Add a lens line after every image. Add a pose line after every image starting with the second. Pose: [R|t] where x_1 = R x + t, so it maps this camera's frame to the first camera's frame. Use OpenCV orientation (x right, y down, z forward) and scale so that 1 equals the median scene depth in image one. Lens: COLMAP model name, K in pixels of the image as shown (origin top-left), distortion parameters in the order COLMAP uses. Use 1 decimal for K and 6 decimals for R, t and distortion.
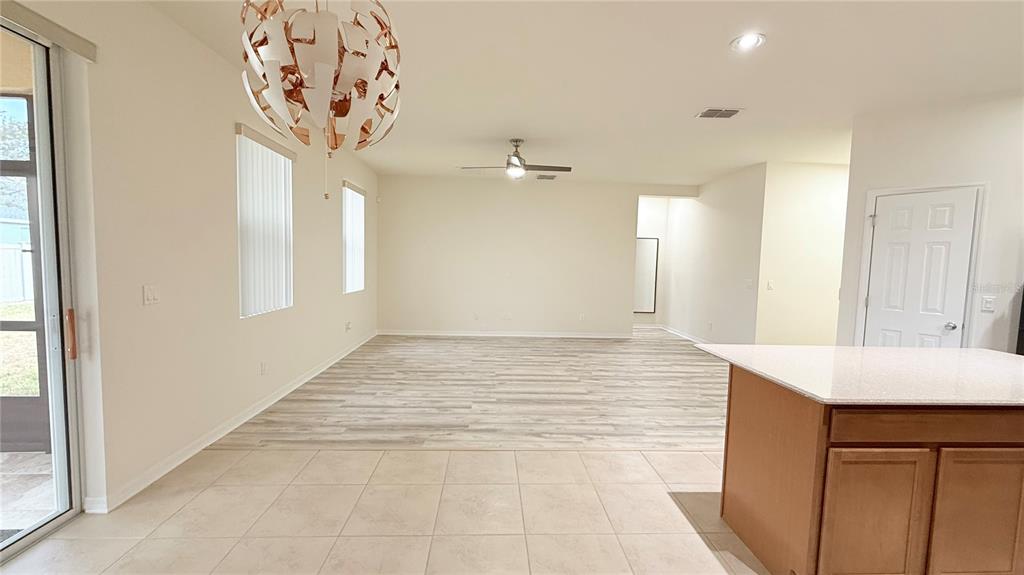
lens RADIAL K [[406.9, 0, 508.7], [0, 406.9, 289.0], [0, 0, 1]] dist [-0.001774, -0.000041]
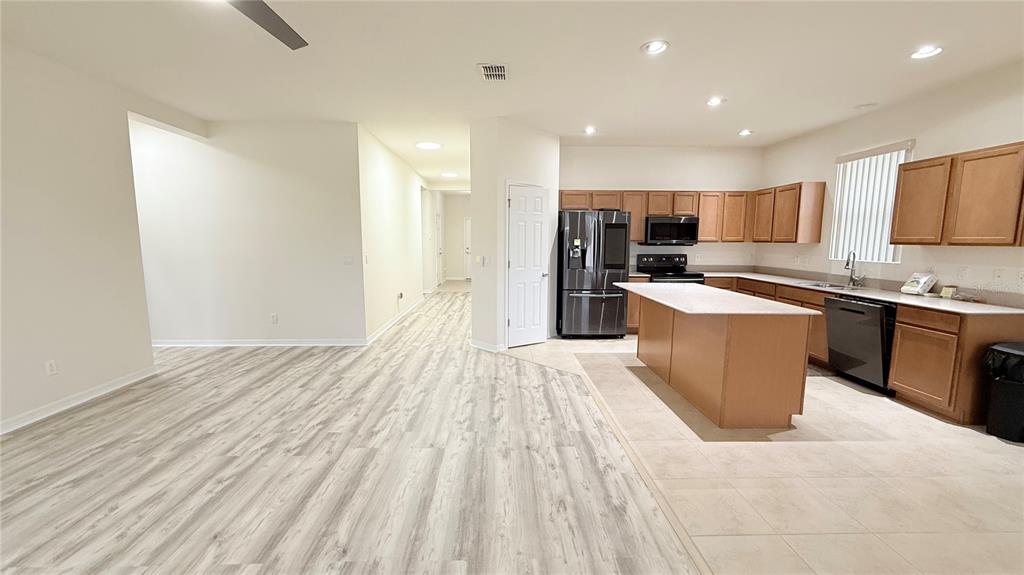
lens RADIAL K [[406.9, 0, 508.7], [0, 406.9, 289.0], [0, 0, 1]] dist [-0.001774, -0.000041]
pose [[0.015942, -0.149201, 0.988678, -0.350469], [0.066728, 0.986758, 0.147836, -0.068036], [-0.997644, 0.063615, 0.025687, 0.756007]]
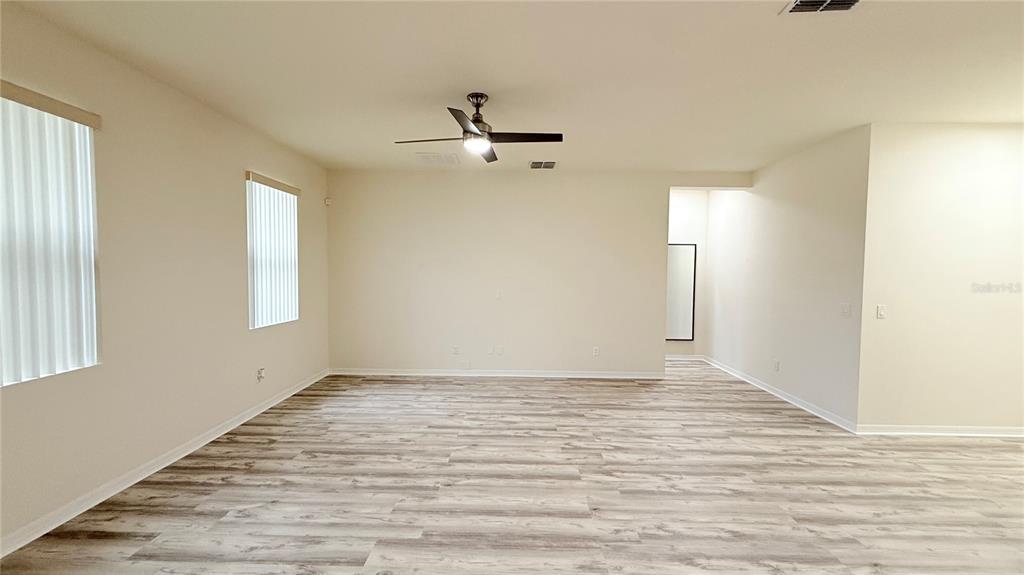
lens RADIAL K [[406.9, 0, 508.7], [0, 406.9, 289.0], [0, 0, 1]] dist [-0.001774, -0.000041]
pose [[0.997904, -0.012638, -0.063459, 0.106089], [0.011129, 0.999648, -0.024073, -0.042864], [0.063741, 0.023317, 0.997694, 0.363119]]
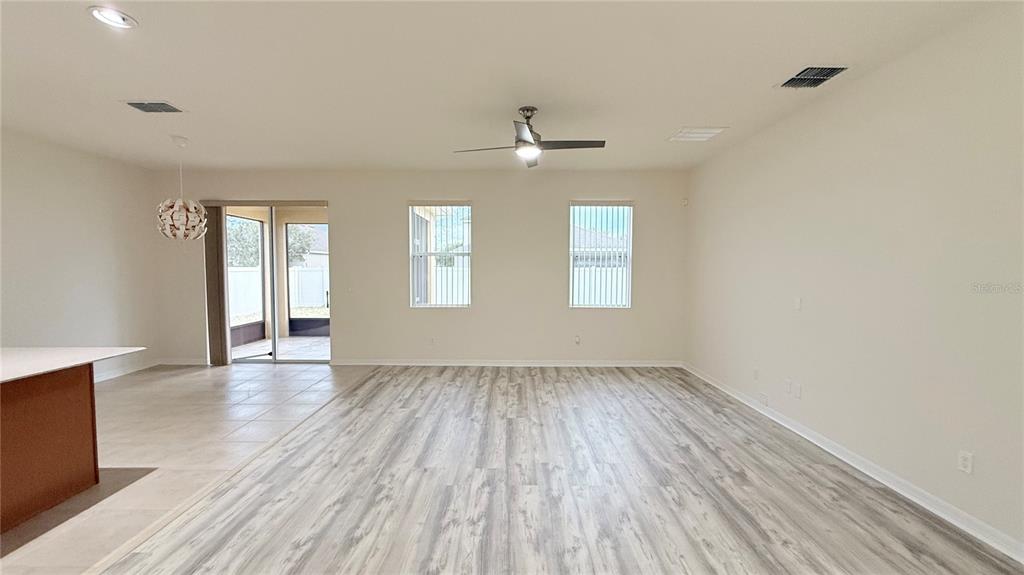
lens RADIAL K [[406.9, 0, 508.7], [0, 406.9, 289.0], [0, 0, 1]] dist [-0.001774, -0.000041]
pose [[-0.048976, 0.024911, -0.998489, 0.756949], [-0.075458, 0.996740, 0.028569, -0.062059], [0.995945, 0.076743, -0.046937, 1.020298]]
